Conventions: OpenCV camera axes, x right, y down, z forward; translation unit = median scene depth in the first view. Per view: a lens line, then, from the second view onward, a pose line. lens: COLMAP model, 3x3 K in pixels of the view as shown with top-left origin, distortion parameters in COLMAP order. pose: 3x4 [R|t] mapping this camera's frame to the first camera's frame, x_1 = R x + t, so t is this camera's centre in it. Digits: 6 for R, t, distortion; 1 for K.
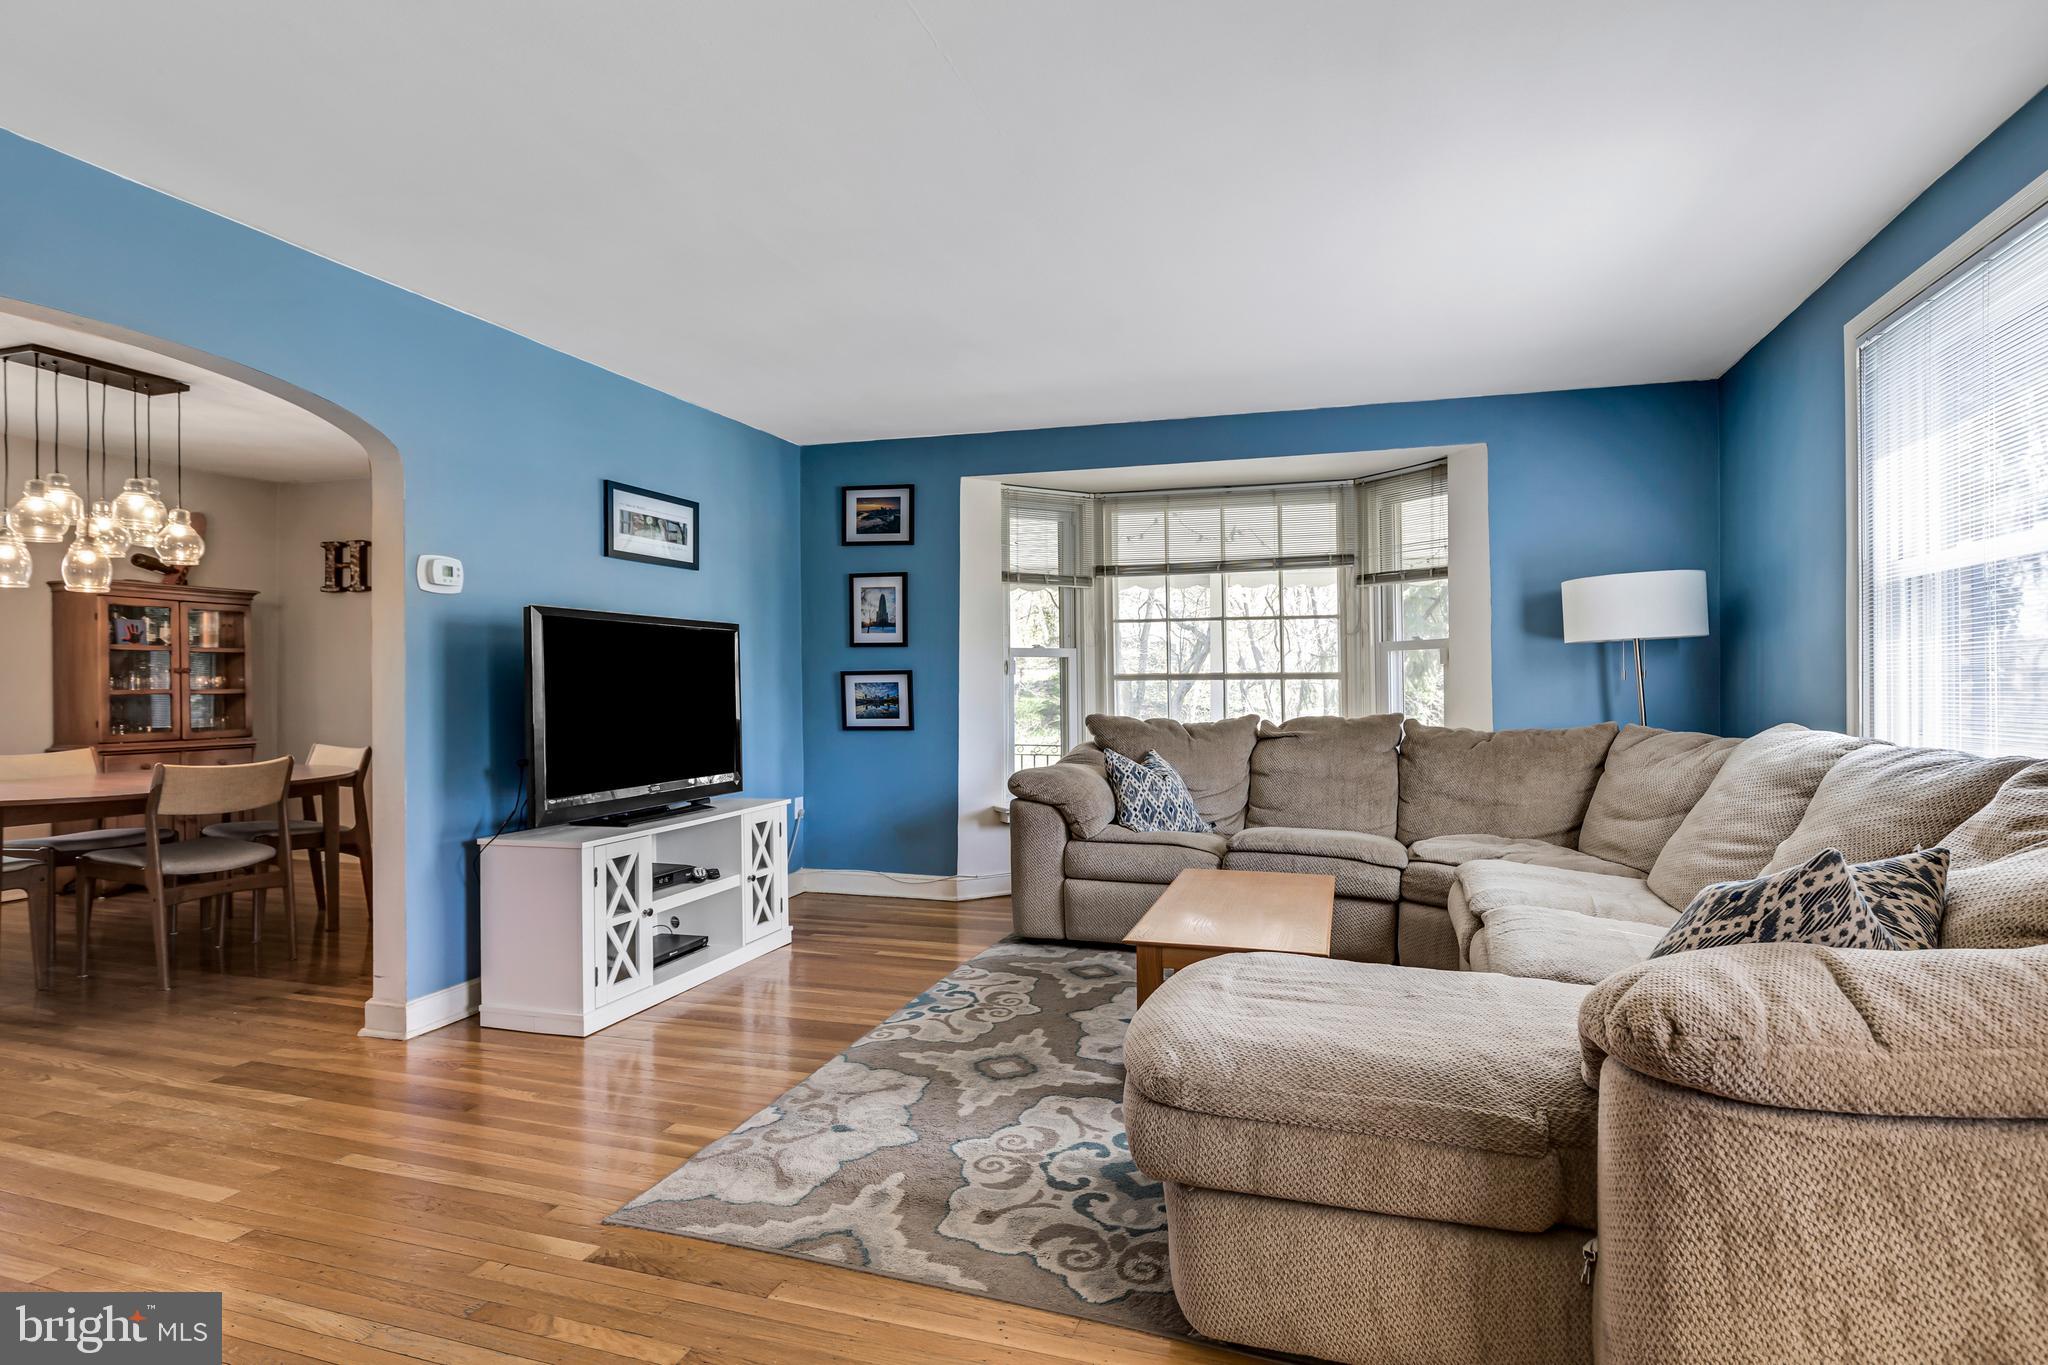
lens RADIAL K [[997.6, 0, 1029.0], [0, 997.6, 688.2], [0, 0, 1]] dist [0.019882, 0.000602]
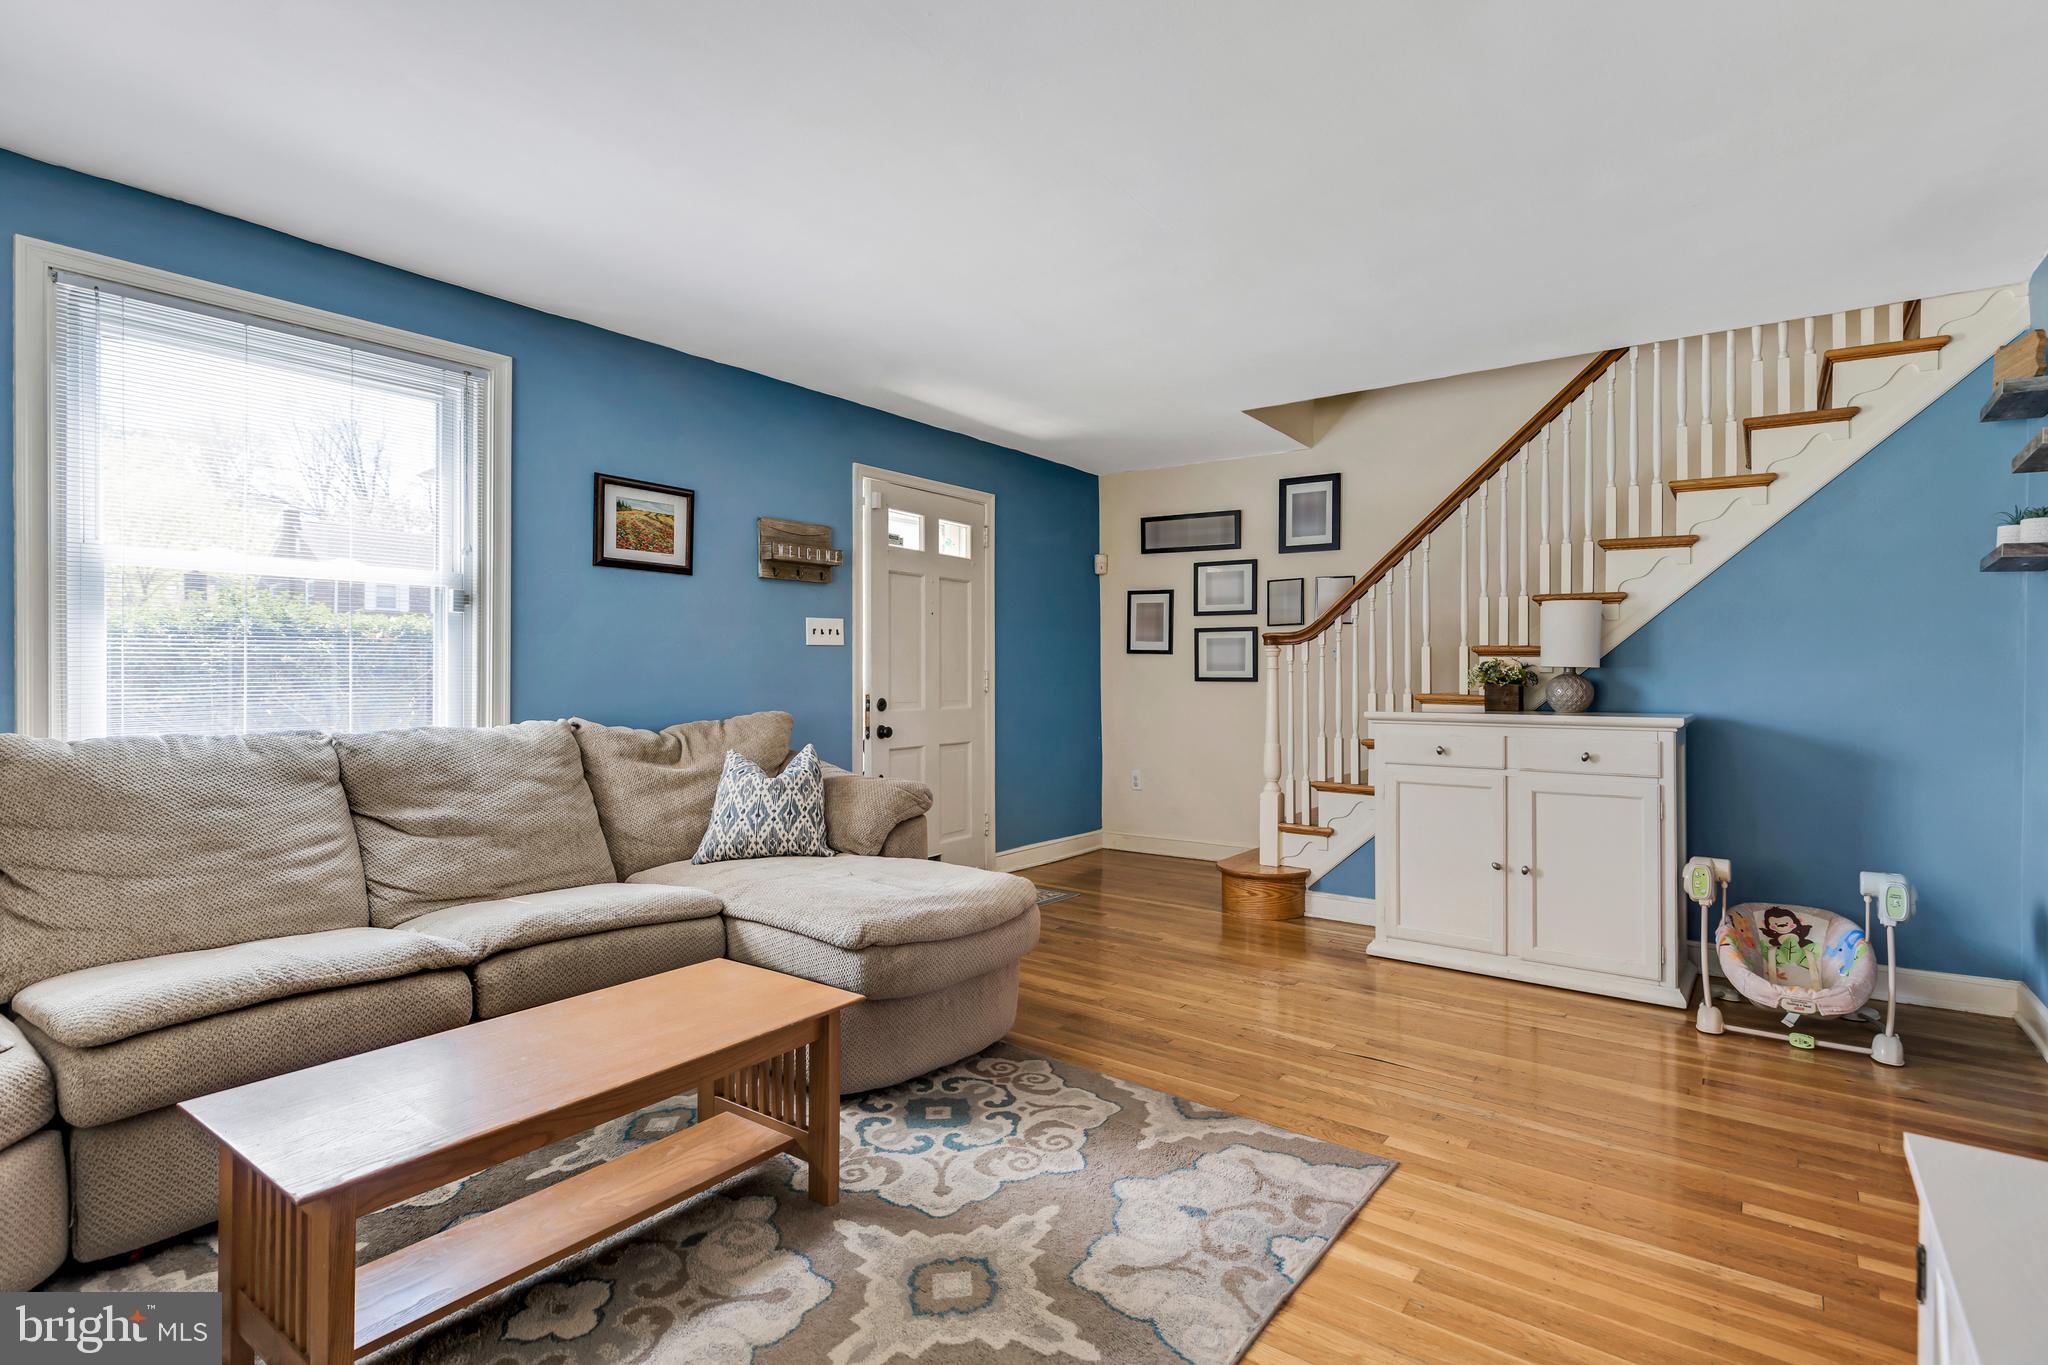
lens RADIAL K [[997.6, 0, 1021.2], [0, 997.6, 674.8], [0, 0, 1]] dist [0.019882, 0.000602]
pose [[-0.940027, 0.008267, 0.340999, -0.378069], [0.010525, 0.999933, 0.004773, -0.039380], [-0.340937, 0.008076, -0.940051, 2.039010]]
